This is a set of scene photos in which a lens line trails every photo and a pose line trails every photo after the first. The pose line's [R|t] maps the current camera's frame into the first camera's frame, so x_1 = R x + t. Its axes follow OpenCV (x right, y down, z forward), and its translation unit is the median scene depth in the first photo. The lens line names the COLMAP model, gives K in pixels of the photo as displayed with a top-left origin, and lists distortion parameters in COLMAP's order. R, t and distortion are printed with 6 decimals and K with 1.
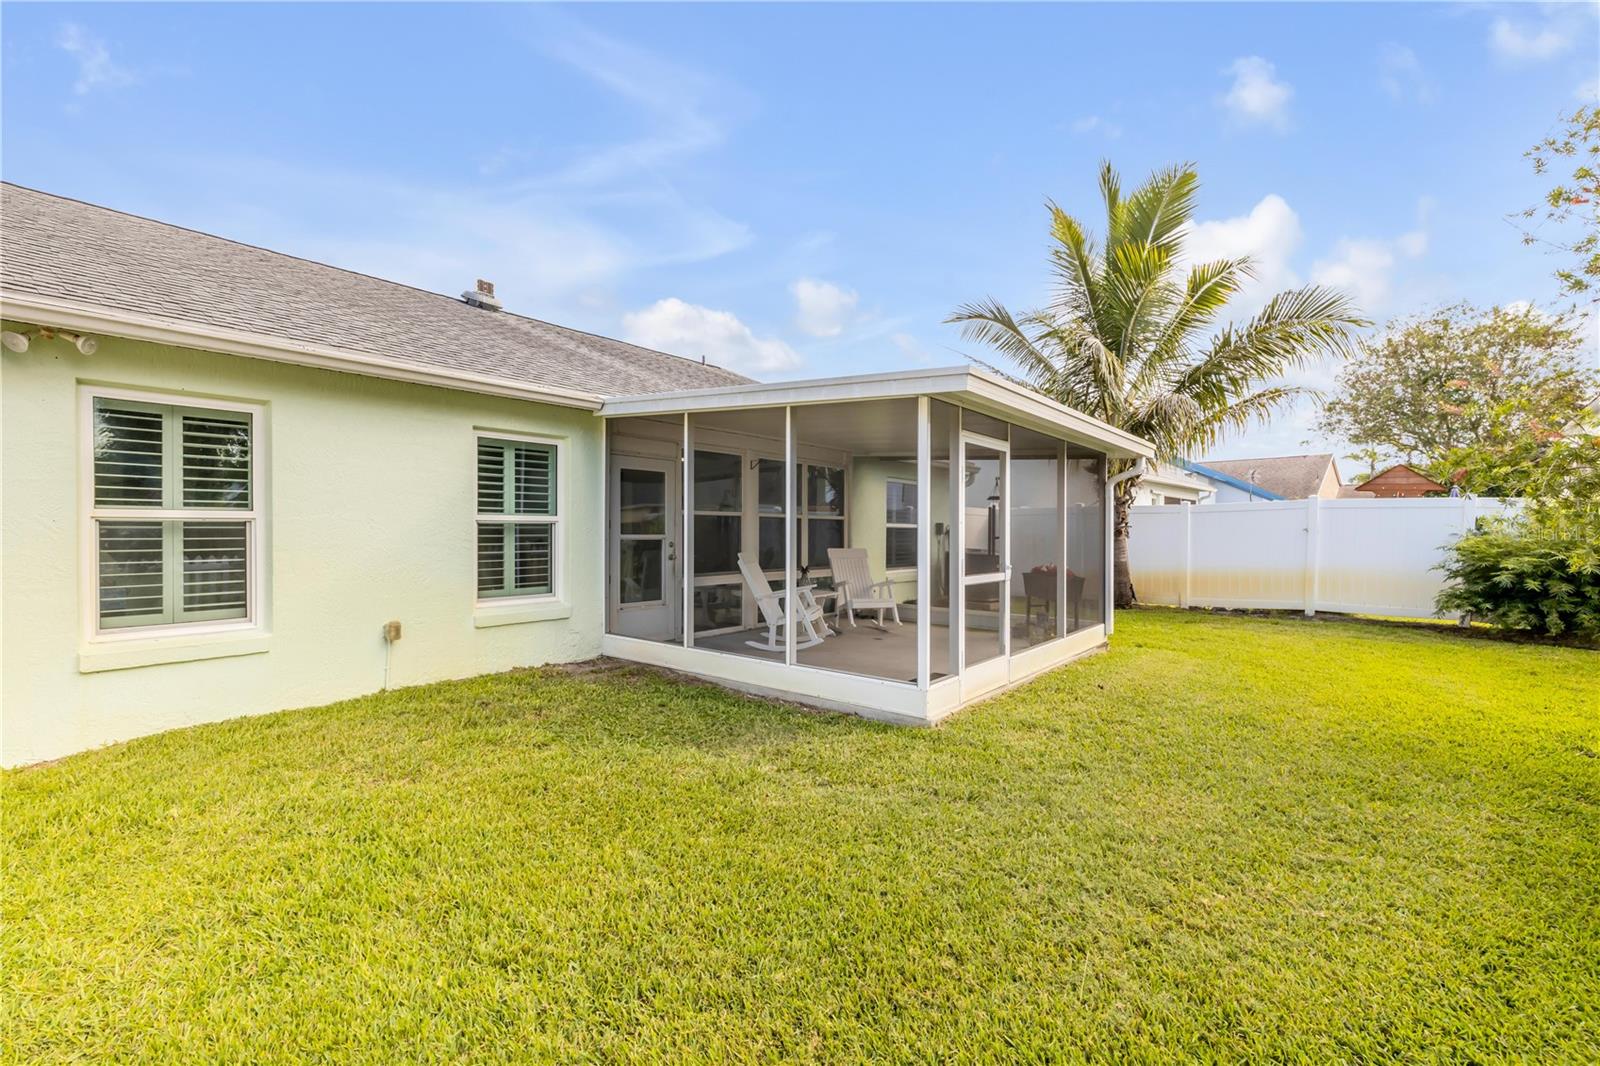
lens RADIAL K [[714.9, 0, 800.0], [0, 714.9, 533.0], [0, 0, 1]] dist [0.000160, -0.000001]
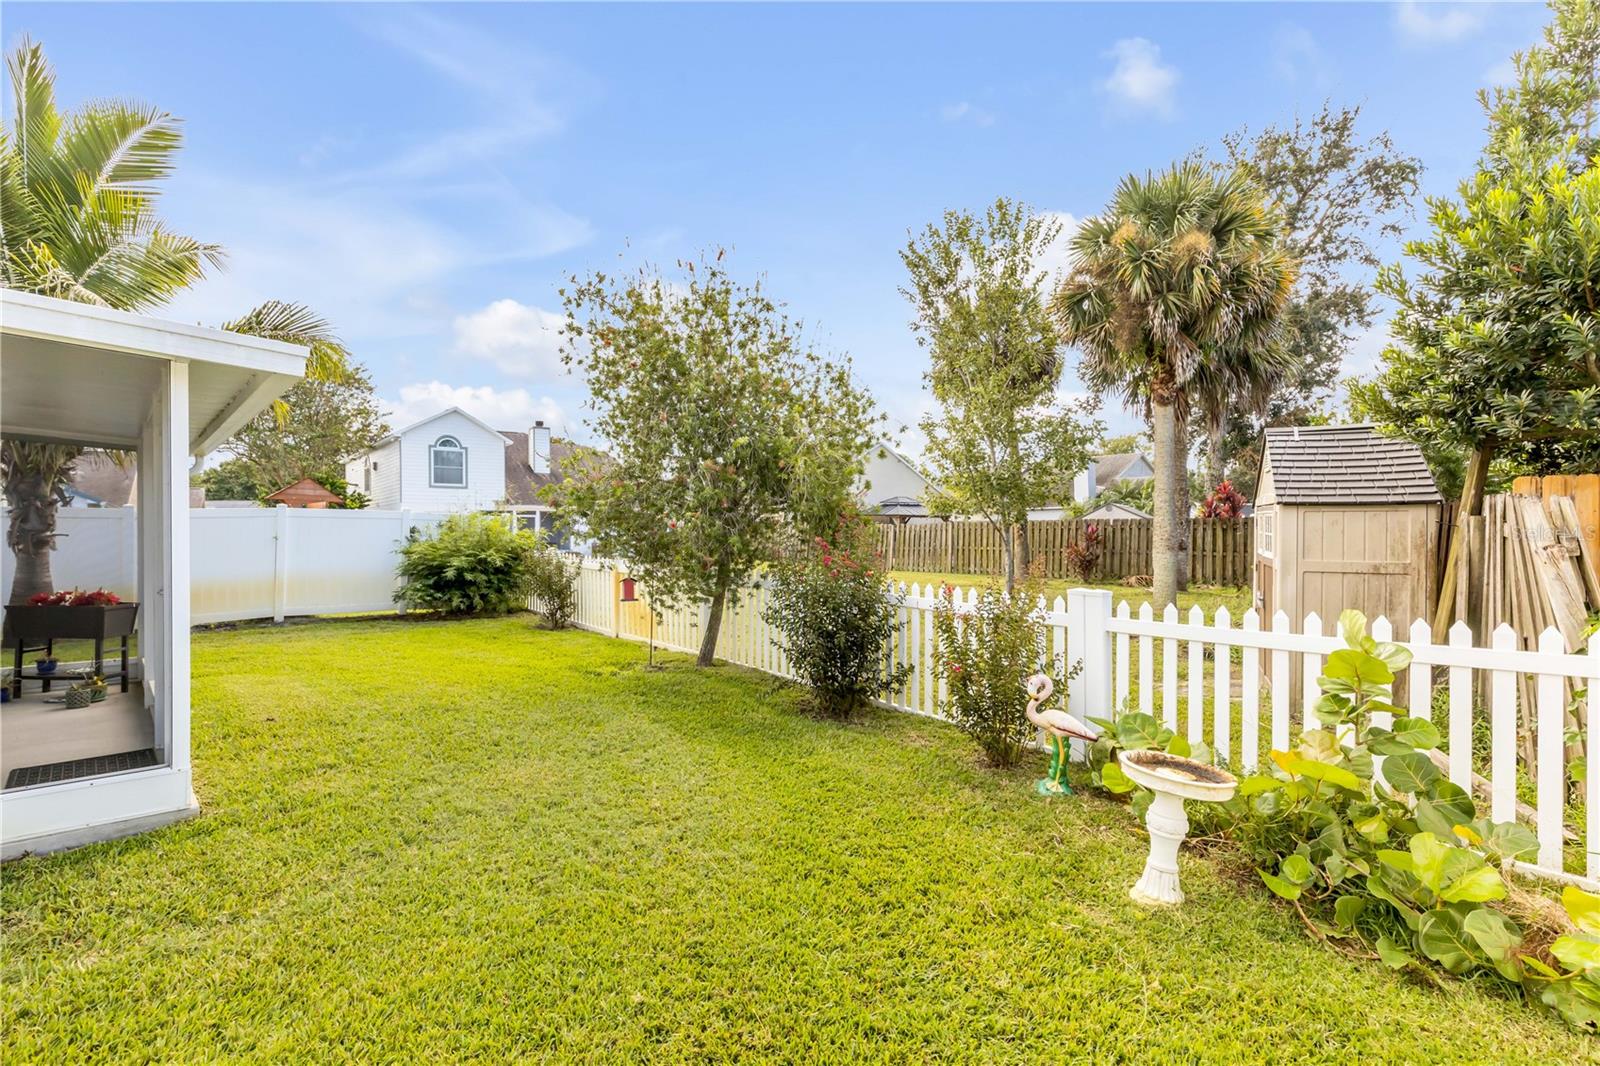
lens RADIAL K [[701.6, 0, 800.0], [0, 701.6, 533.0], [0, 0, 1]] dist [-0.002556, -0.000512]
pose [[0.121139, 0.001361, 0.992635, -0.244492], [0.008385, 0.999962, -0.002394, -0.003875], [-0.992600, 0.008613, 0.121123, 0.173353]]
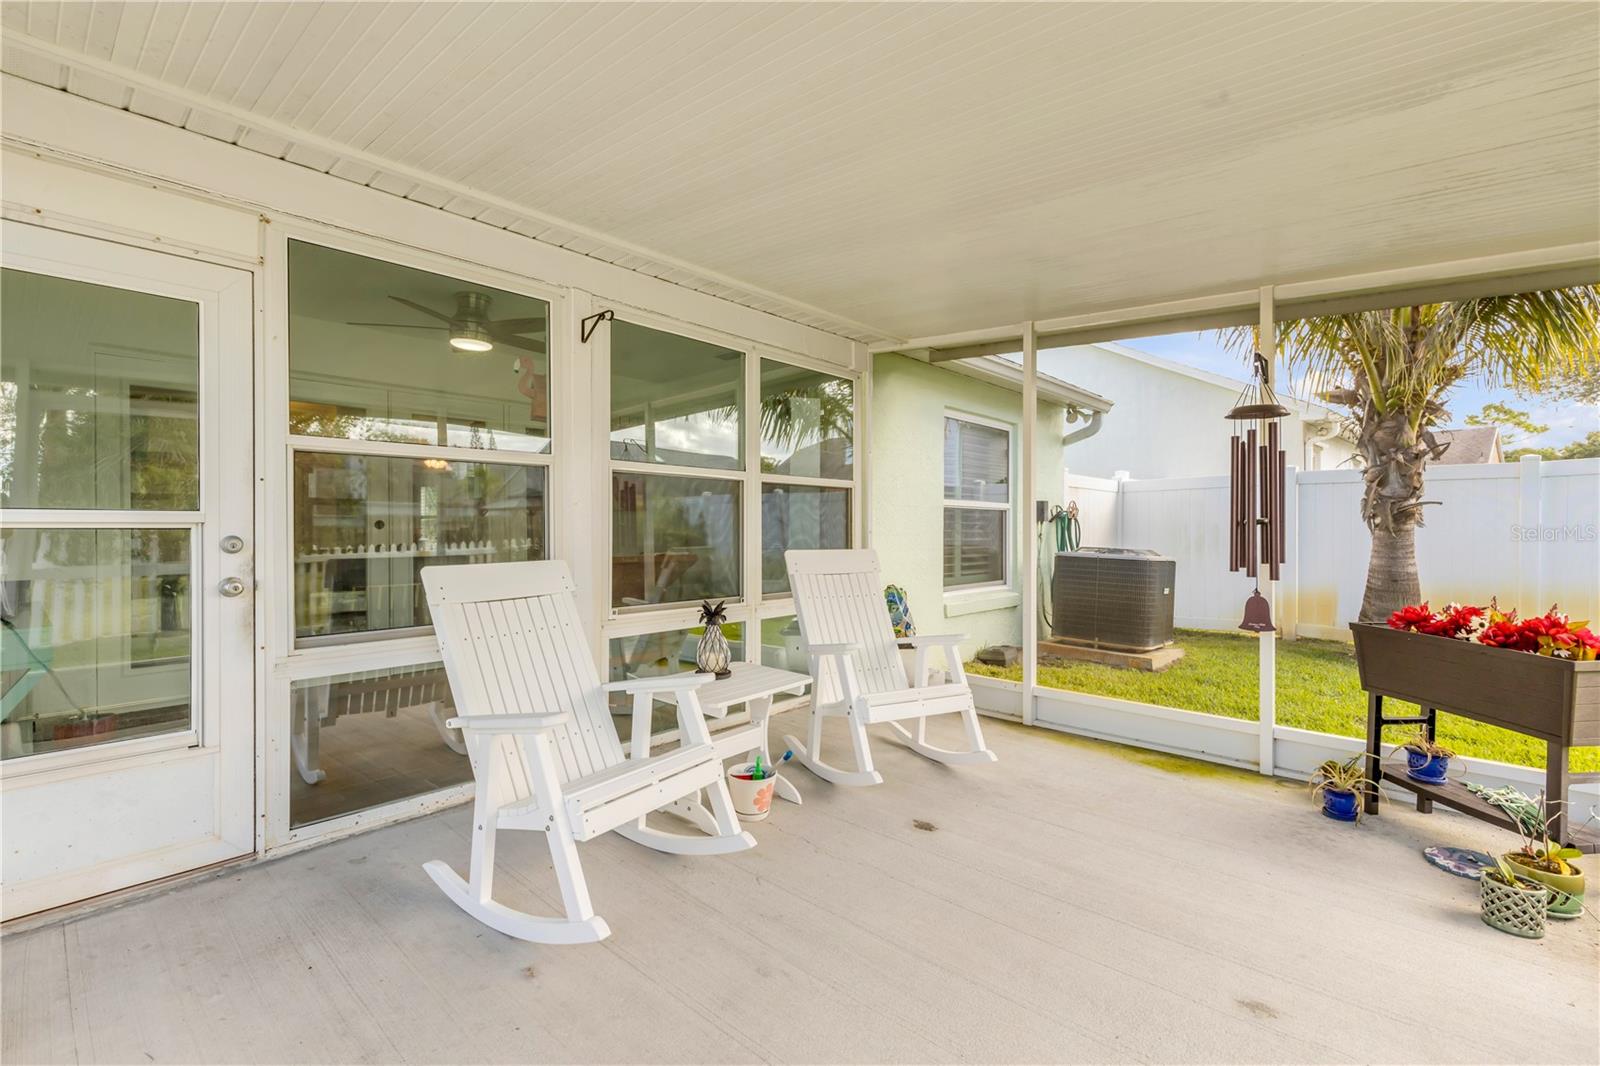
lens RADIAL K [[714.9, 0, 800.0], [0, 714.9, 533.0], [0, 0, 1]] dist [0.000160, -0.000001]
pose [[0.997582, -0.005368, -0.069294, 0.069074], [0.005613, 0.999979, 0.003343, 0.010306], [0.069275, -0.003724, 0.997591, 0.623725]]
